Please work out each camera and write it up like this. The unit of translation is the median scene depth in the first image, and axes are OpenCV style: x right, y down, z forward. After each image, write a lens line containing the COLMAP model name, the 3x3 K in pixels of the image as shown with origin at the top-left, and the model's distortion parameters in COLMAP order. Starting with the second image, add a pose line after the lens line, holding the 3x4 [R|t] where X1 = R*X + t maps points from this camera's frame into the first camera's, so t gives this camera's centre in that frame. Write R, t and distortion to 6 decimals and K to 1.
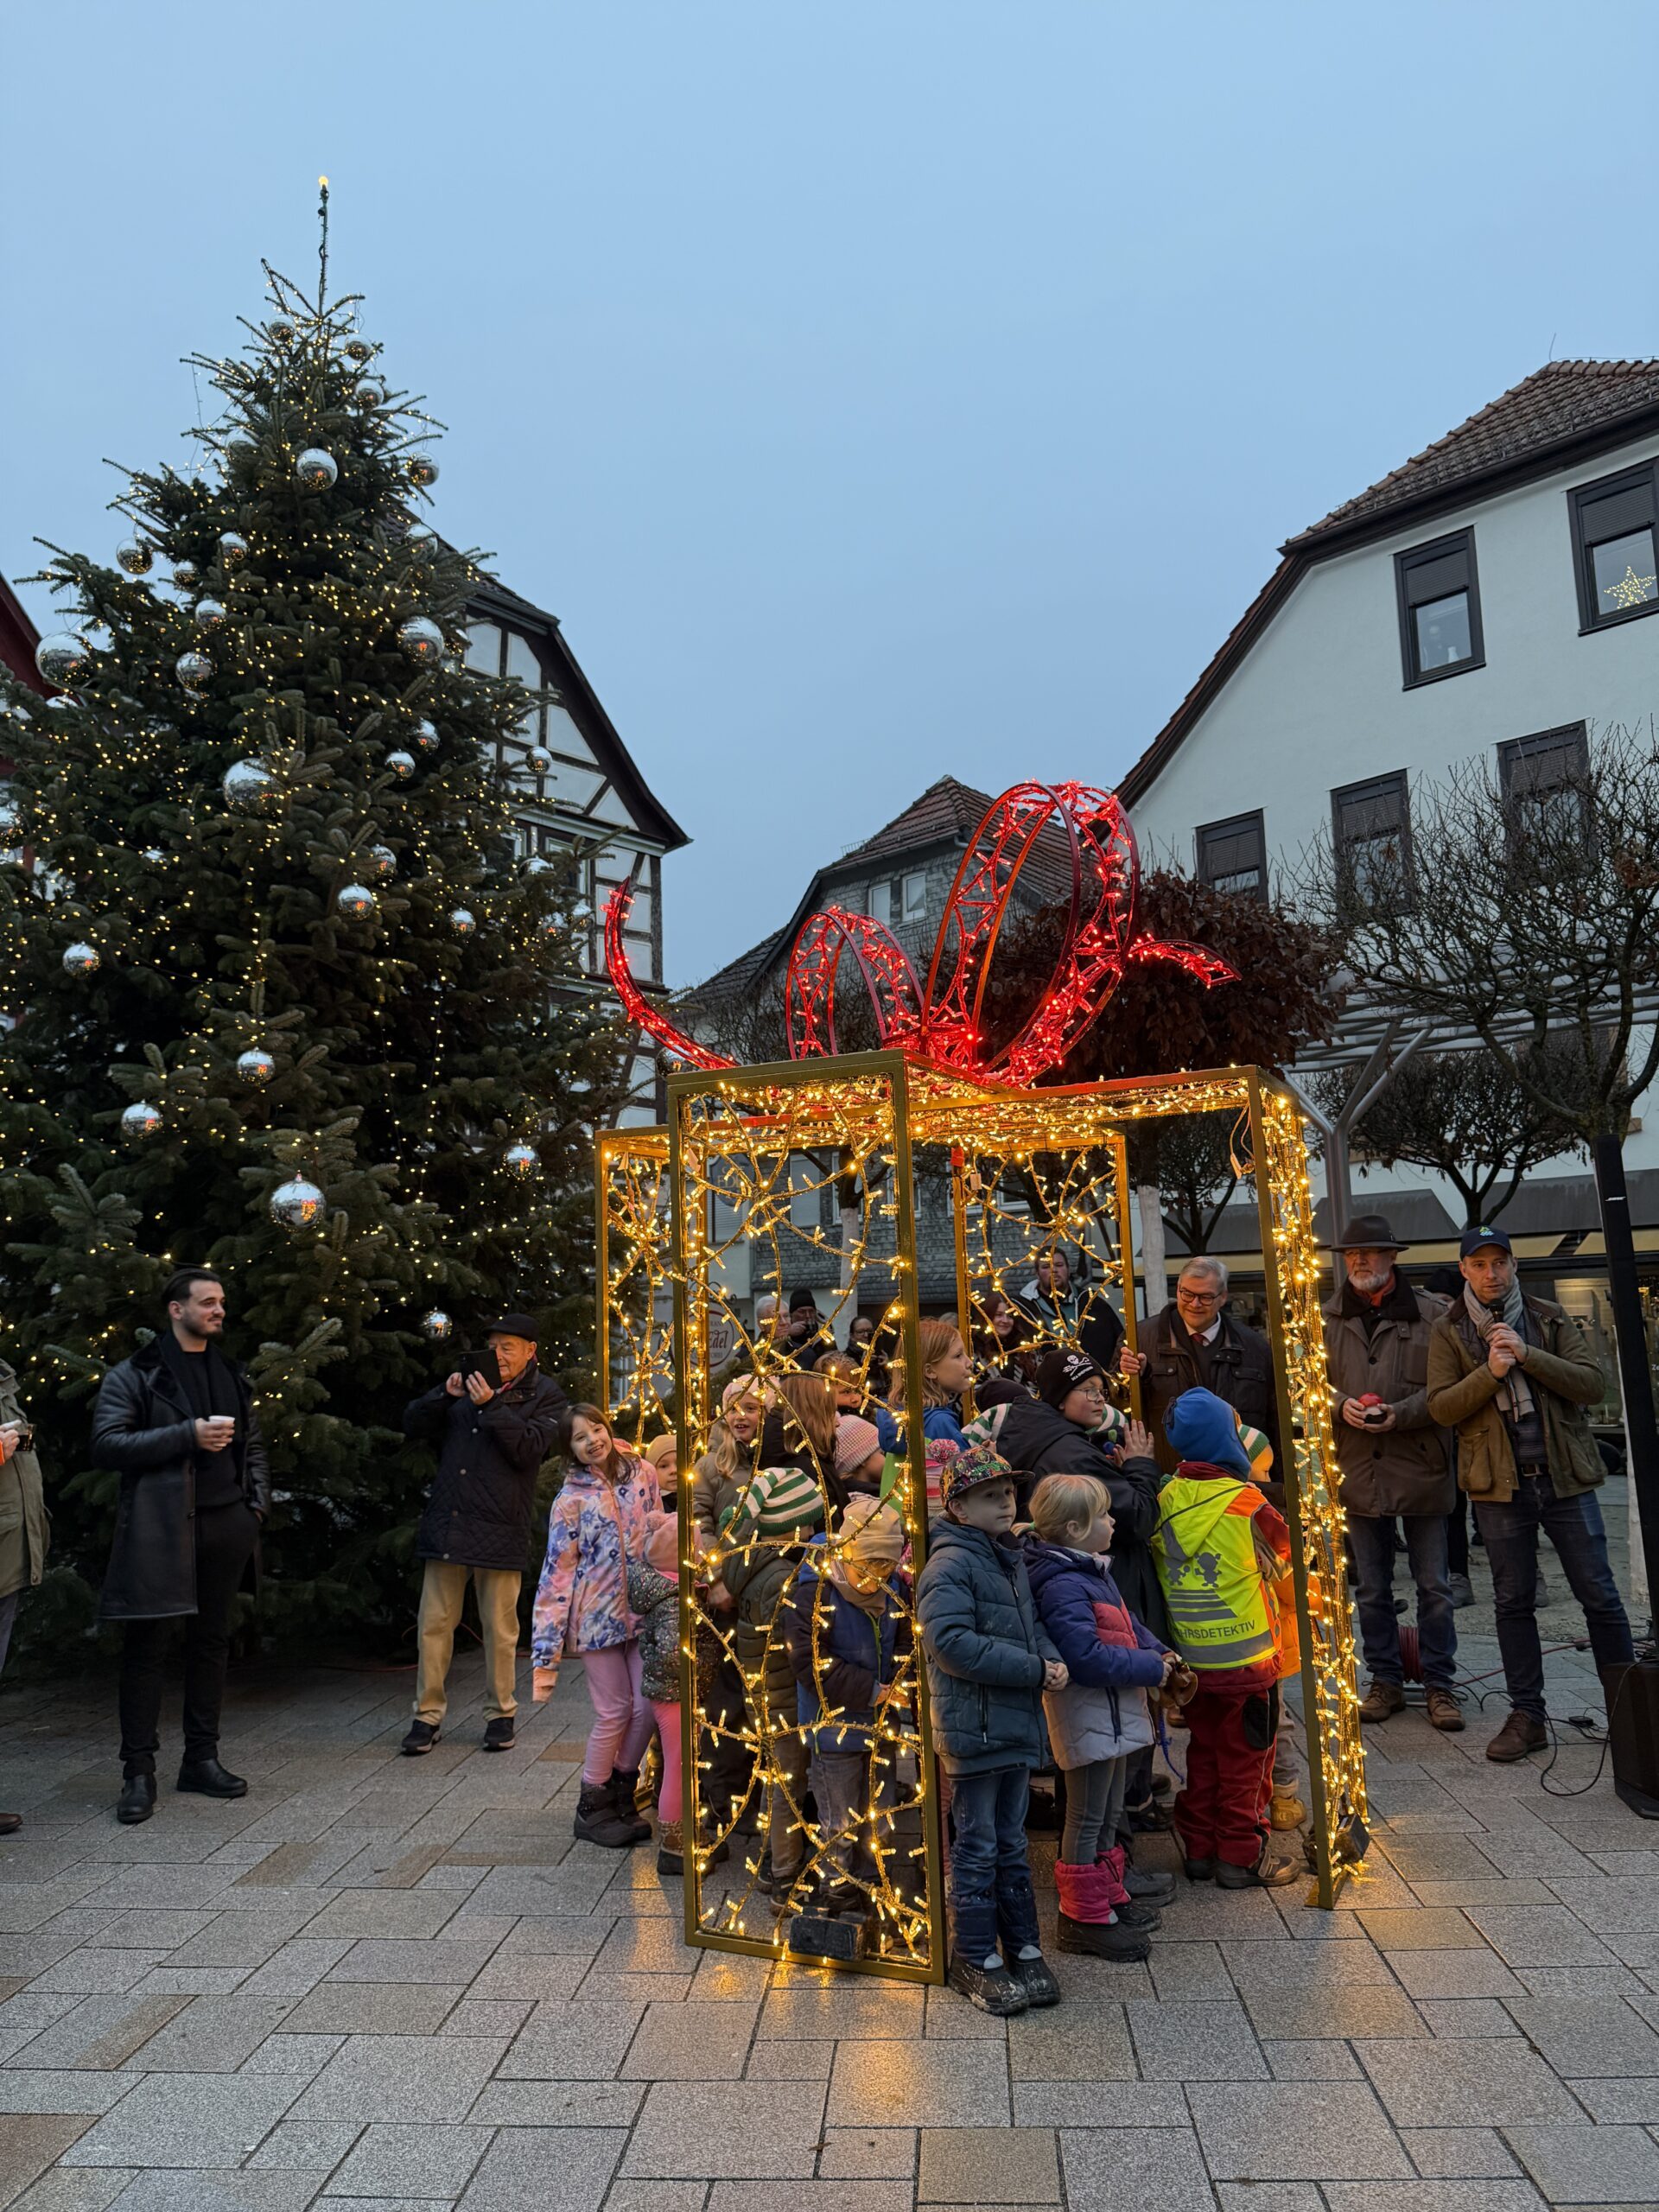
lens RADIAL K [[1548.1, 0, 812.3], [0, 1548.1, 1101.9], [0, 0, 1]] dist [0.157463, -0.202177]
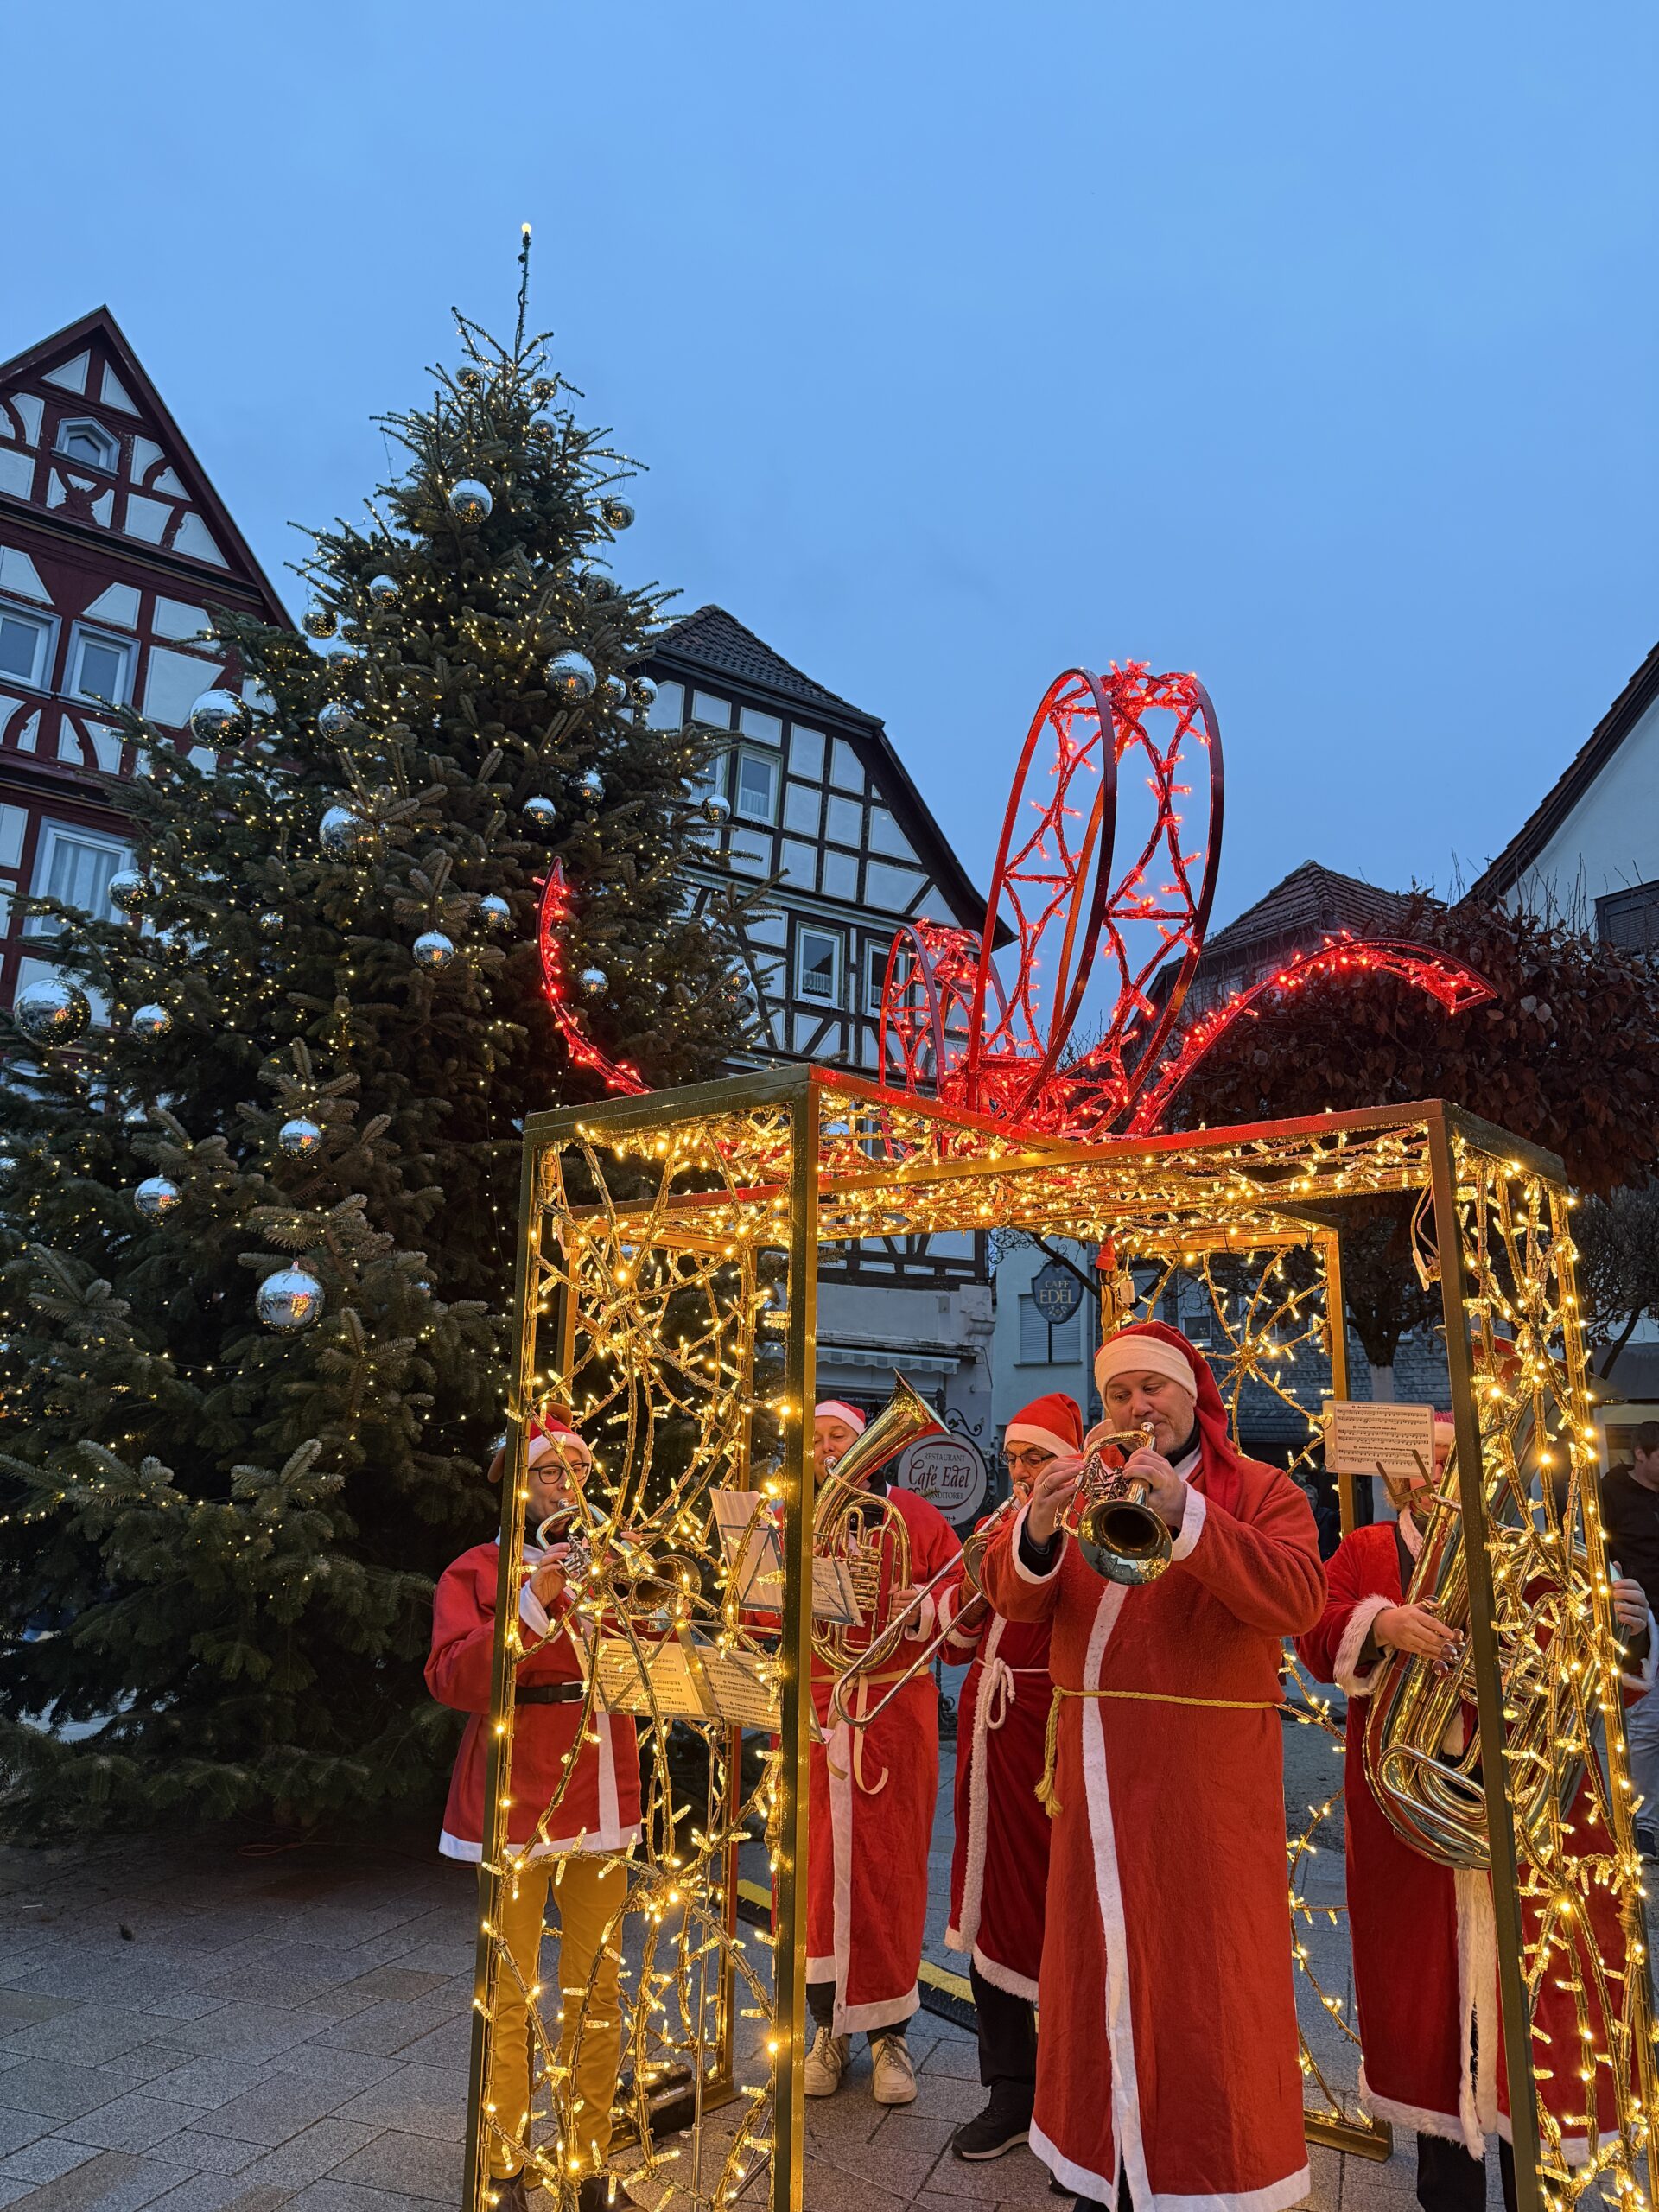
lens RADIAL K [[1548.1, 0, 812.3], [0, 1548.1, 1101.9], [0, 0, 1]] dist [0.157463, -0.202177]
pose [[0.970156, -0.003342, -0.242457, 0.105718], [-0.014901, 0.997193, -0.073370, 0.014010], [0.242022, 0.074794, 0.967384, 0.190986]]
